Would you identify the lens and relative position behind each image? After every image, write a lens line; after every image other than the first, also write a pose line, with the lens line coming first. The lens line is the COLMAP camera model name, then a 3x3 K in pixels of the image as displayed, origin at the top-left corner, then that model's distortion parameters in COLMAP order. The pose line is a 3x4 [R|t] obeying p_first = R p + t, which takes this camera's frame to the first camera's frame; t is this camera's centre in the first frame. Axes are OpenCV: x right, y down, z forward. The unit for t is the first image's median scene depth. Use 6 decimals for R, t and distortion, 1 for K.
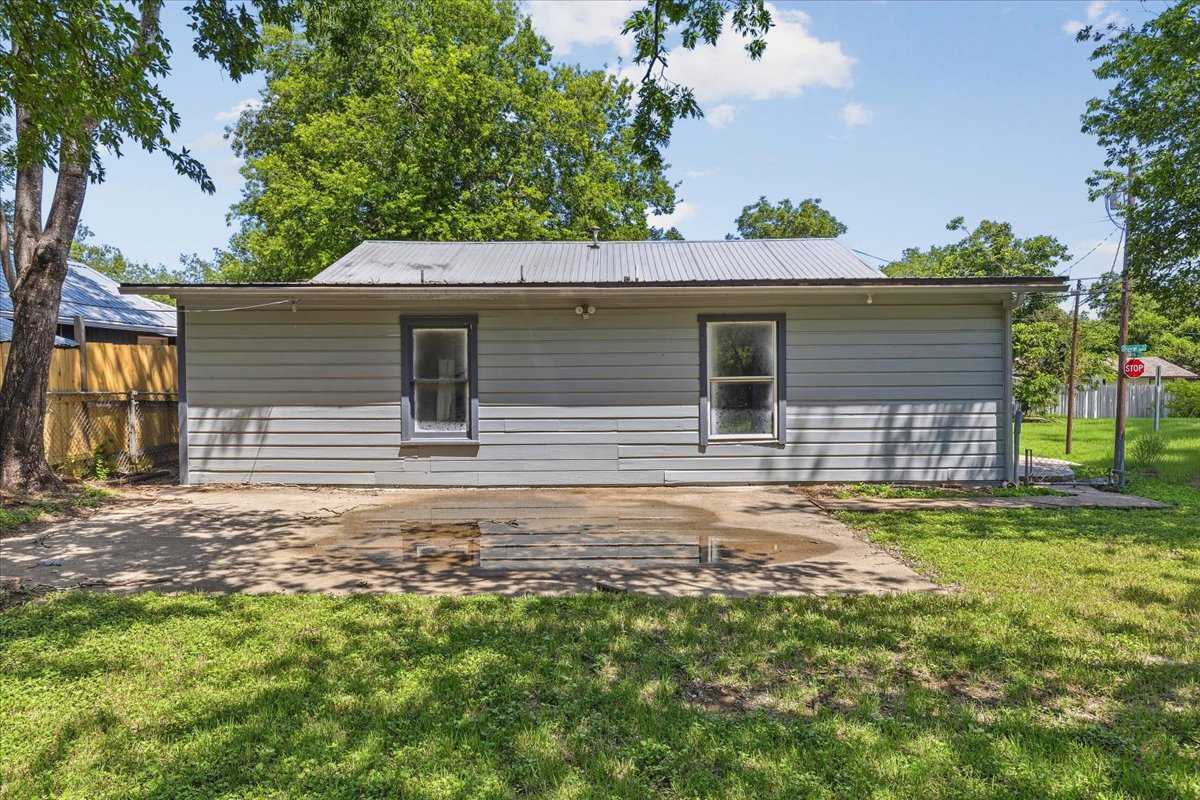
lens RADIAL K [[722.3, 0, 600.0], [0, 722.3, 400.0], [0, 0, 1]] dist [-0.005065, -0.001249]
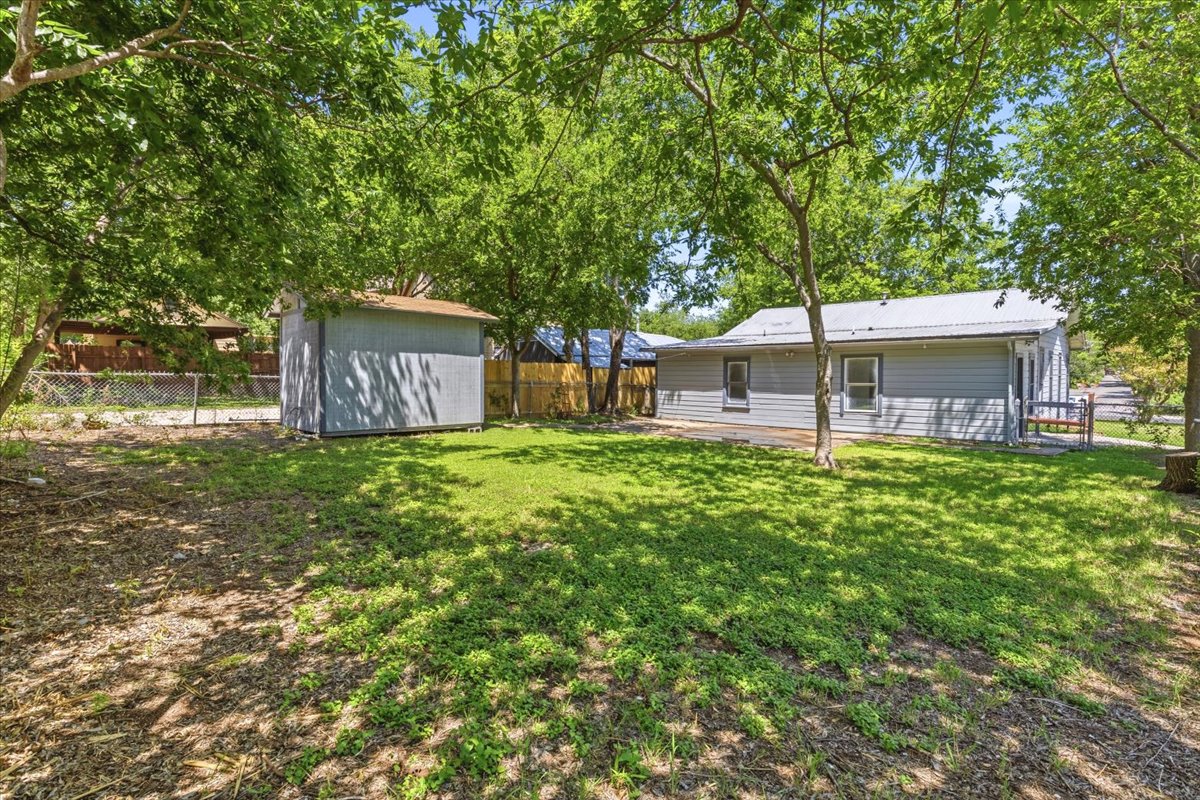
lens RADIAL K [[566.8, 0, 604.9], [0, 566.8, 383.2], [0, 0, 1]] dist [0.017623, -0.000161]
pose [[0.724864, 0.018499, -0.688644, 0.814799], [-0.029411, 0.999559, -0.004106, -0.002165], [0.688264, 0.023230, 0.725088, -0.764900]]
